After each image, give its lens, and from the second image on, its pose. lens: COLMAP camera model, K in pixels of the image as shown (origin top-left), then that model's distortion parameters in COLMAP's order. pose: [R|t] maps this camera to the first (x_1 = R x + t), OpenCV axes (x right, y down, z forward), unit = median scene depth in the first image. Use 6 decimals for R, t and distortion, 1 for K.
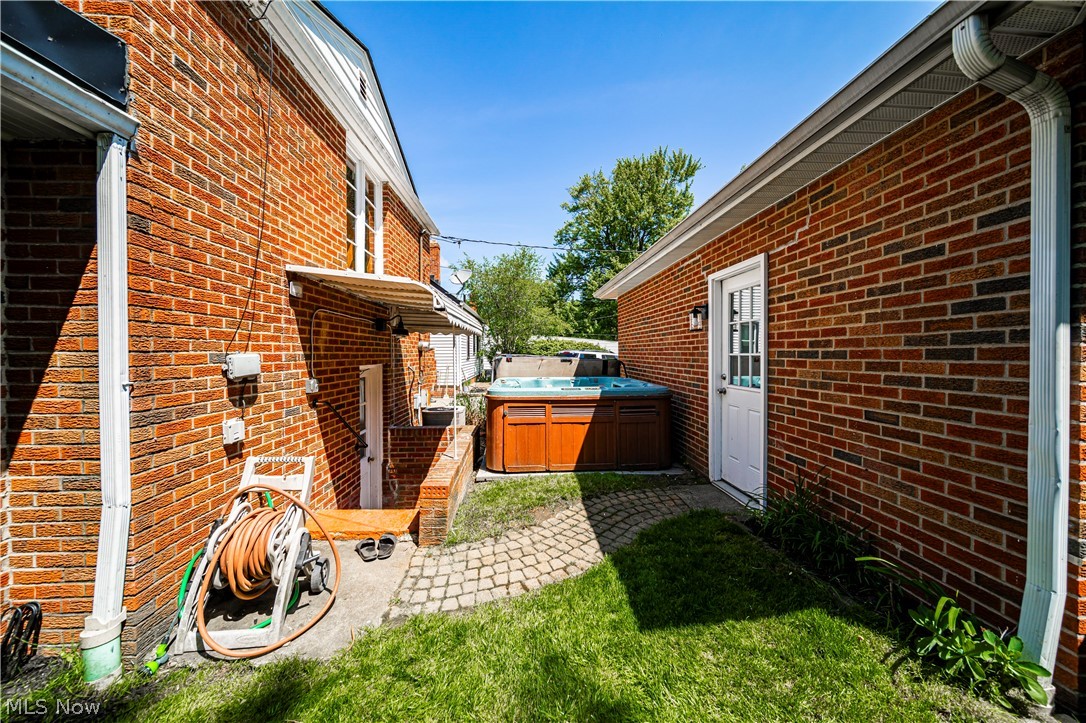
lens RADIAL K [[376.3, 0, 544.5], [0, 376.3, 357.0], [0, 0, 1]] dist [0.000203, -0.000963]
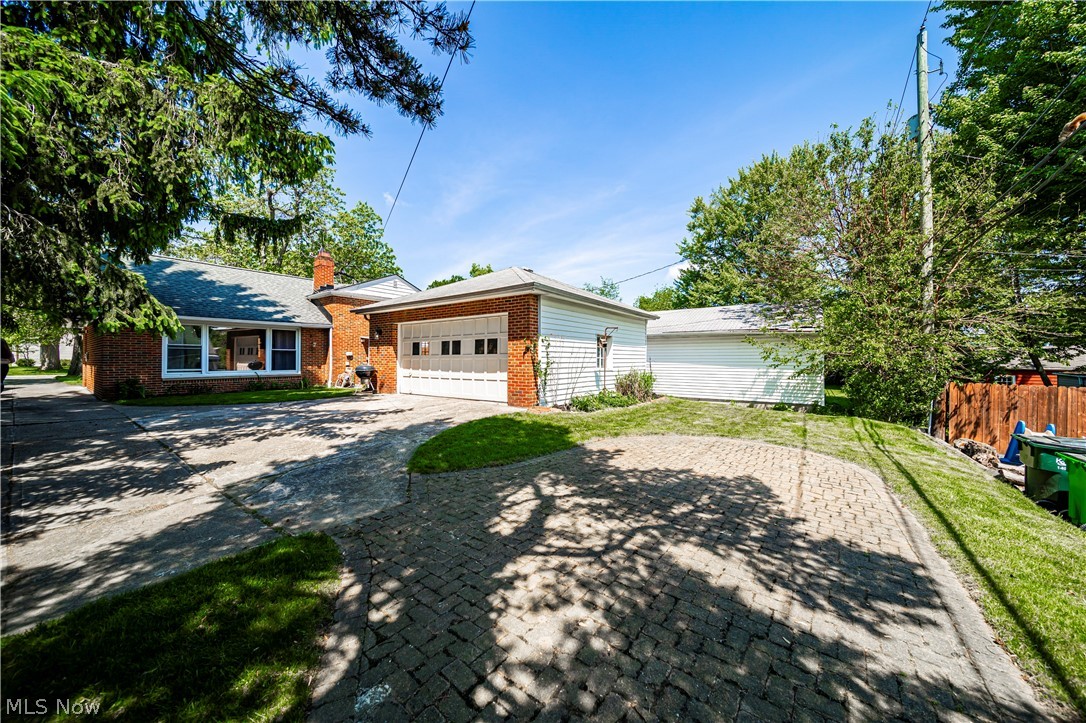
lens RADIAL K [[376.3, 0, 543.4], [0, 376.3, 355.0], [0, 0, 1]] dist [0.000203, -0.000963]
pose [[0.770587, -0.003256, -0.637326, 4.301286], [-0.009424, 0.999819, -0.016503, 0.084858], [0.637265, 0.018723, 0.770417, -1.362117]]
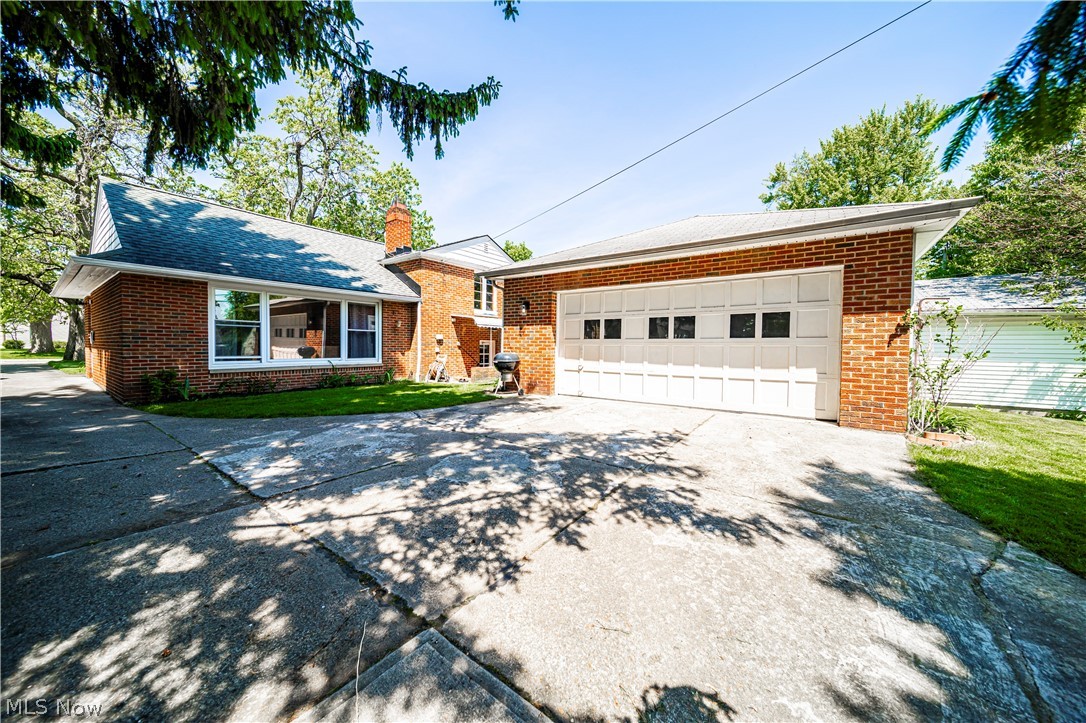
lens RADIAL K [[376.3, 0, 543.0], [0, 376.3, 356.8], [0, 0, 1]] dist [0.000203, -0.000963]
pose [[0.775184, 0.029658, -0.631039, 2.447264], [-0.018946, 0.999540, 0.023703, 0.100323], [0.631451, -0.006419, 0.775389, -1.429729]]
